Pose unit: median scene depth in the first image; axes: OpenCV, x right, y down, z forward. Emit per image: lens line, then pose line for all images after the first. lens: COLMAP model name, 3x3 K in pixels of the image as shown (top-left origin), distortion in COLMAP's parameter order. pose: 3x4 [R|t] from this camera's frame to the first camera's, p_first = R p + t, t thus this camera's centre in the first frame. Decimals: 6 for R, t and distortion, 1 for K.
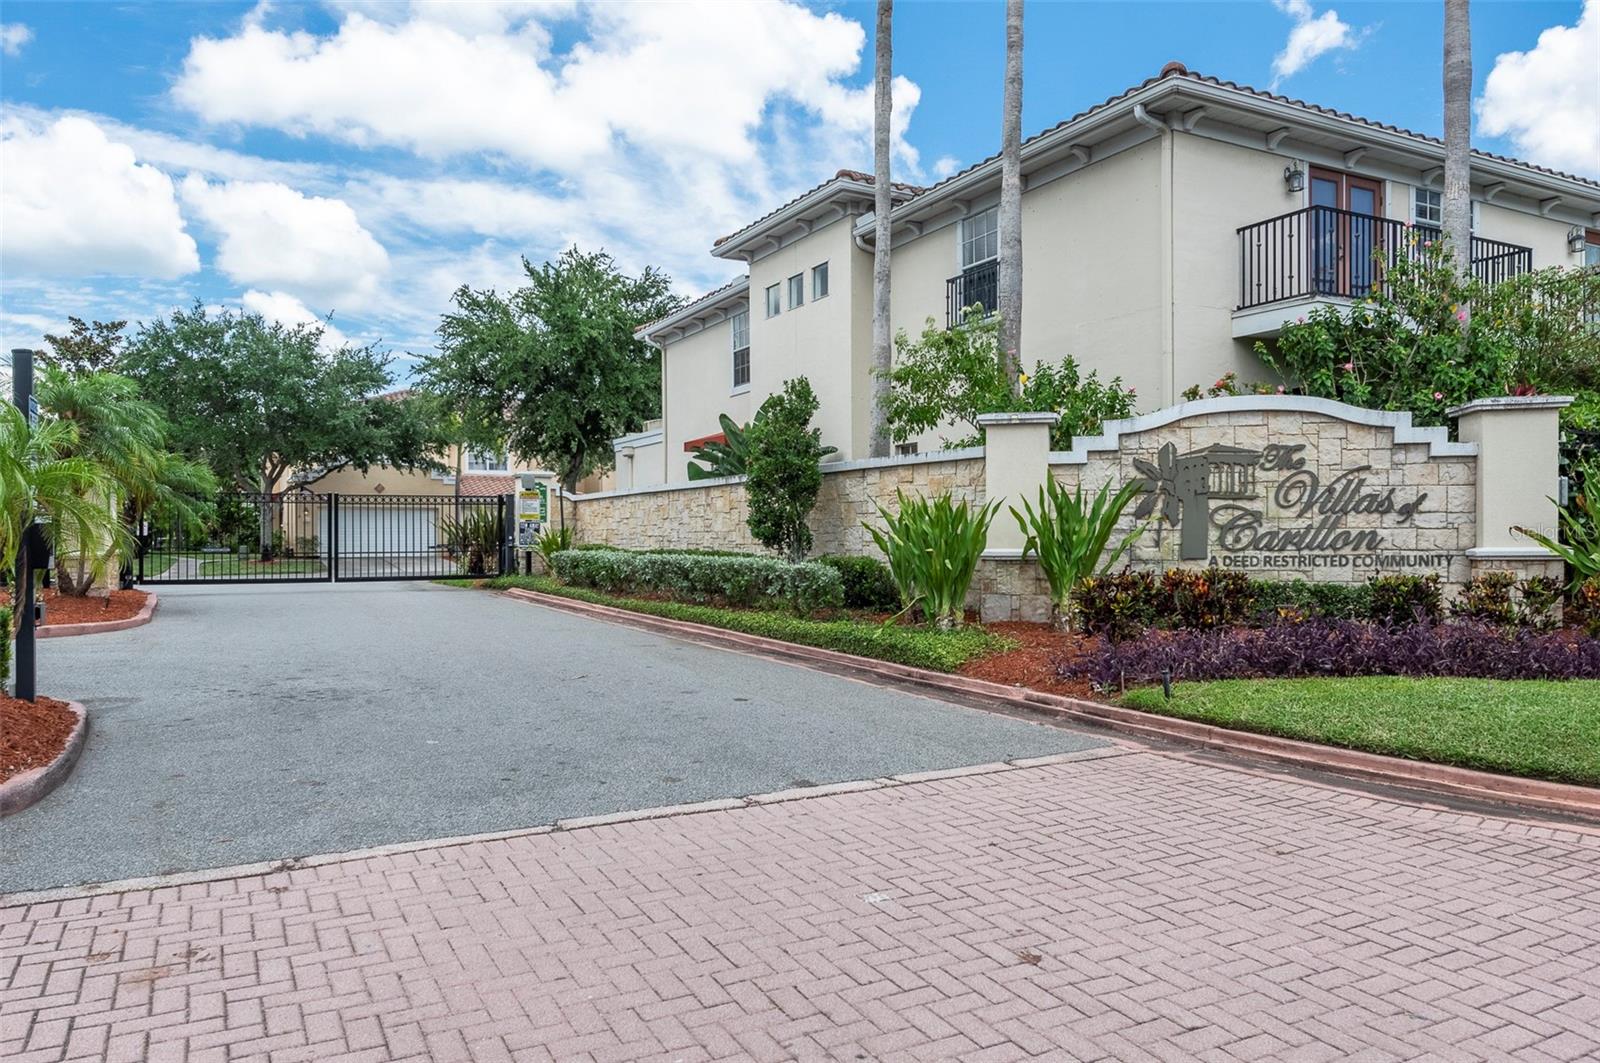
lens RADIAL K [[1112.8, 0, 799.3], [0, 1112.8, 543.2], [0, 0, 1]] dist [0.002916, -0.004581]
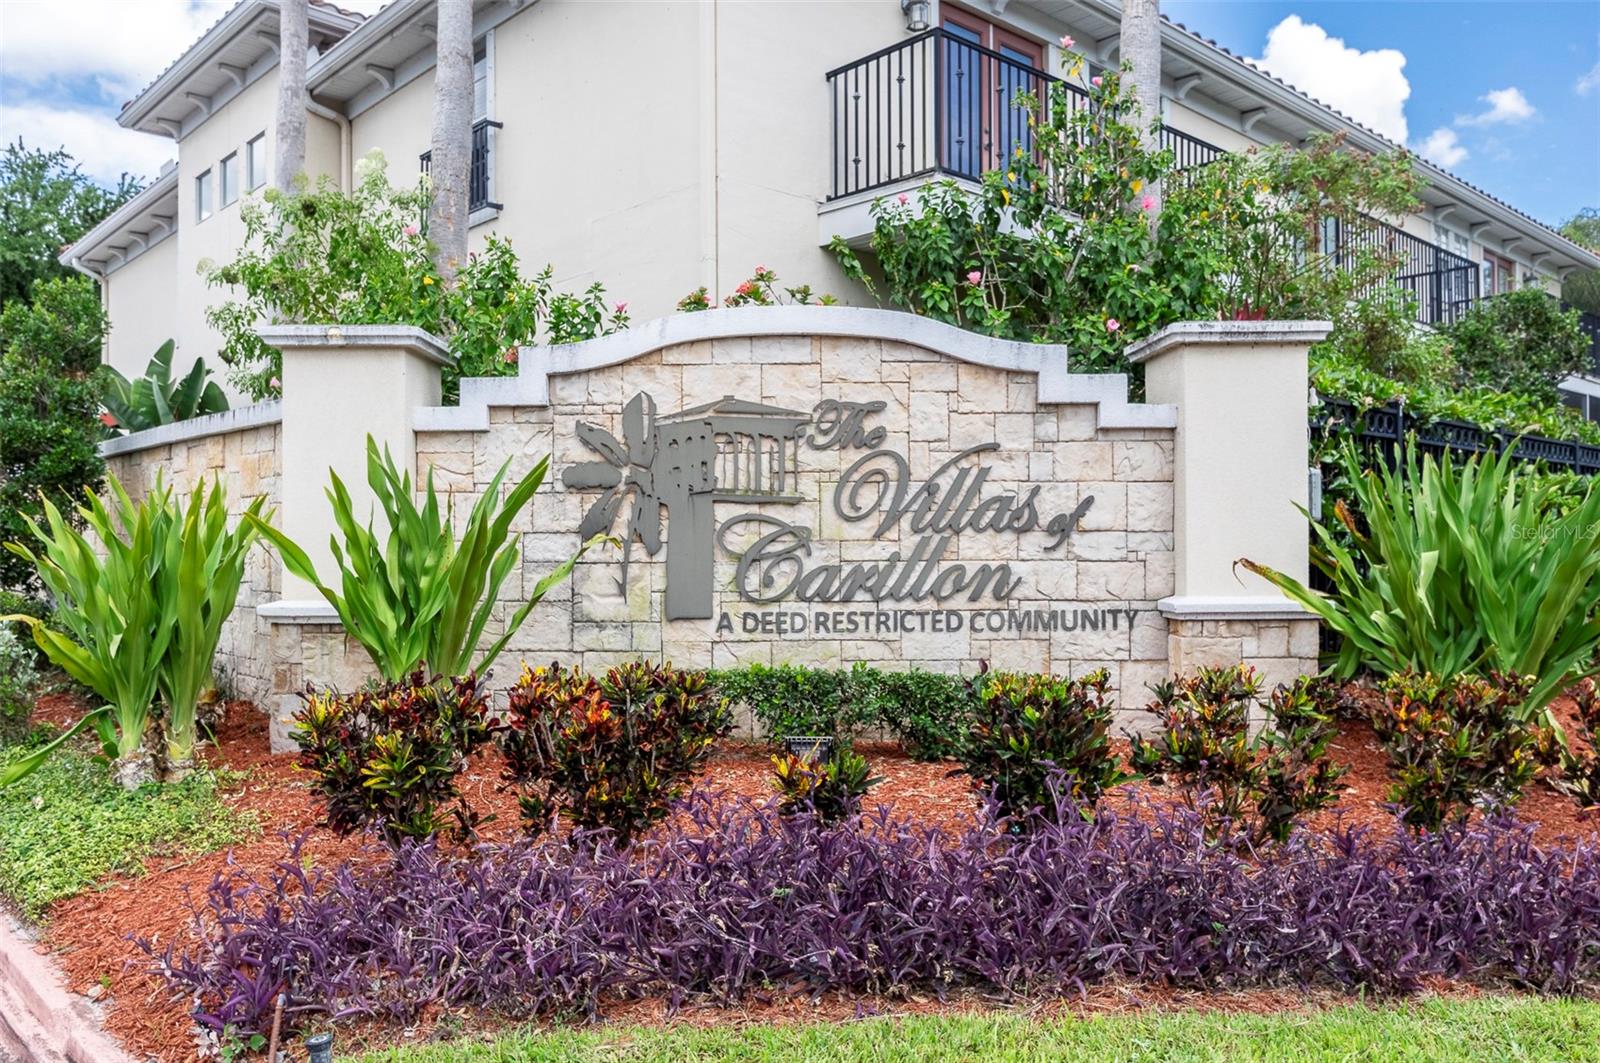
lens RADIAL K [[1222.7, 0, 800.0], [0, 1222.7, 531.5], [0, 0, 1]] dist [0.002191, -0.003653]
pose [[0.966919, 0.003485, 0.255060, 0.265624], [0.001240, 0.999831, -0.018364, -0.016256], [-0.255081, 0.018073, 0.966751, 0.447665]]
